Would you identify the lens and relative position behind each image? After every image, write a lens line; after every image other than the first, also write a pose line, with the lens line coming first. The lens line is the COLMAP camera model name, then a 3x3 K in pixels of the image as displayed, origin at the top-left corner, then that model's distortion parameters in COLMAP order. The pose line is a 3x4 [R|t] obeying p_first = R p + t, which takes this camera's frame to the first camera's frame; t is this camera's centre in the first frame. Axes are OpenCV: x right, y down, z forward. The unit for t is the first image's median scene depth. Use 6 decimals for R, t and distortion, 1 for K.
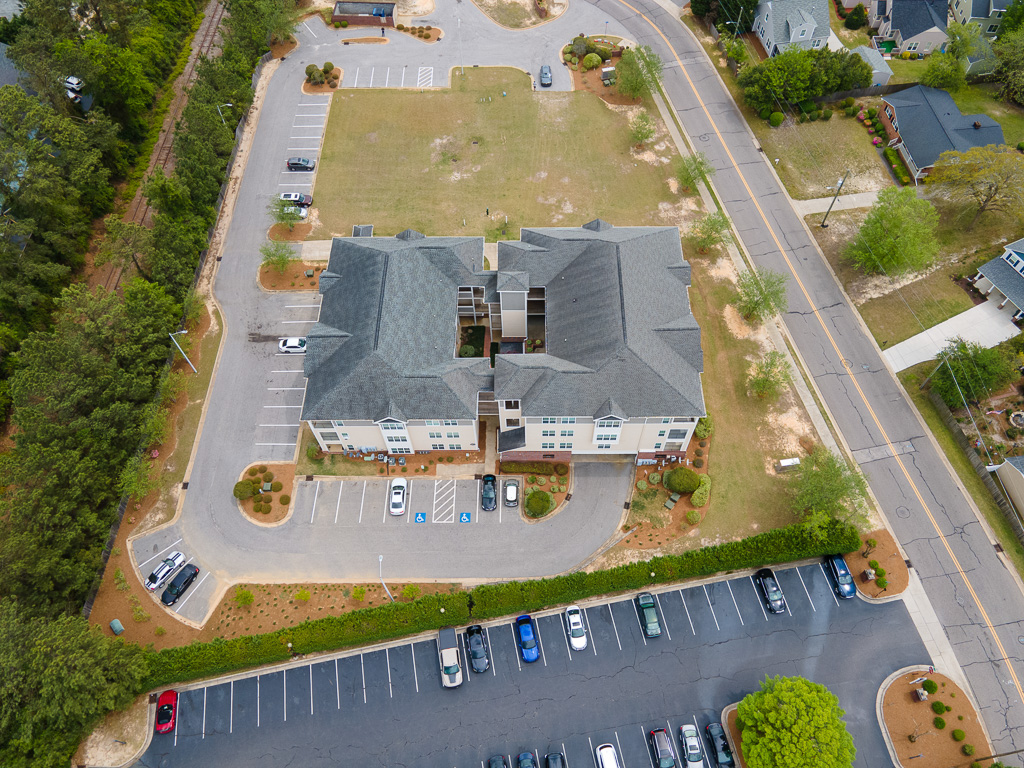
lens RADIAL K [[734.2, 0, 514.7], [0, 734.2, 388.1], [0, 0, 1]] dist [0.012790, 0.049548]
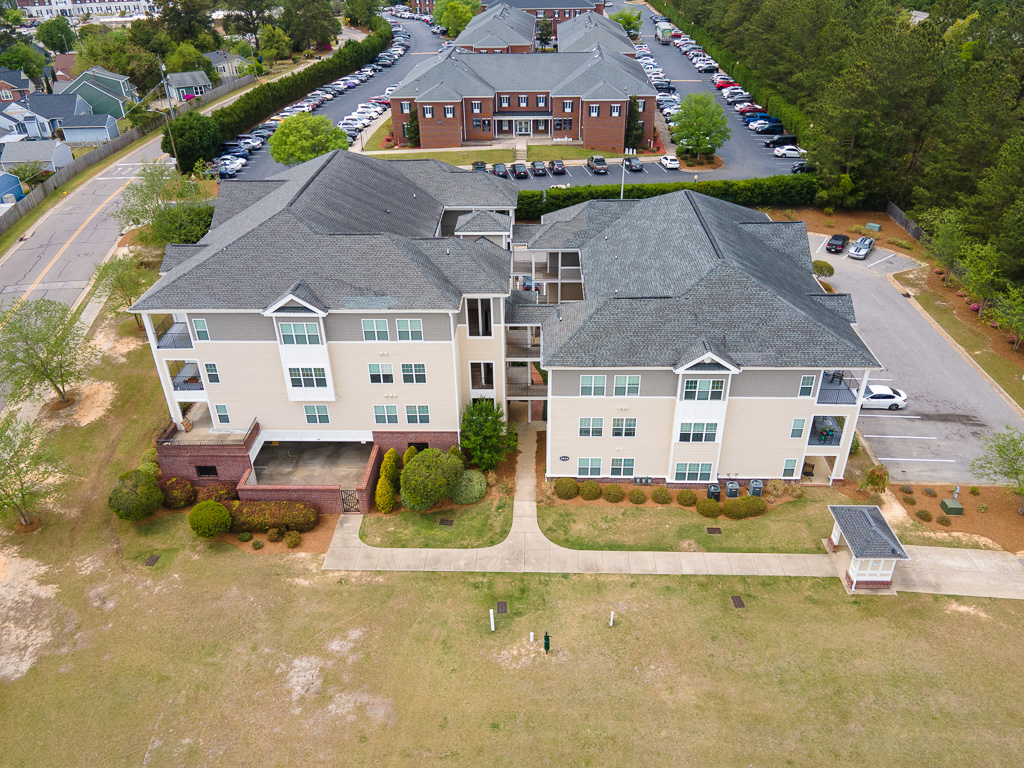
lens RADIAL K [[770.9, 0, 518.4], [0, 770.9, 377.9], [0, 0, 1]] dist [0.048588, 0.002194]
pose [[-0.999237, 0.018209, 0.034552, -0.047579], [0.034764, 0.011455, 0.999330, -0.741108], [0.017801, 0.999769, -0.012079, 1.094278]]
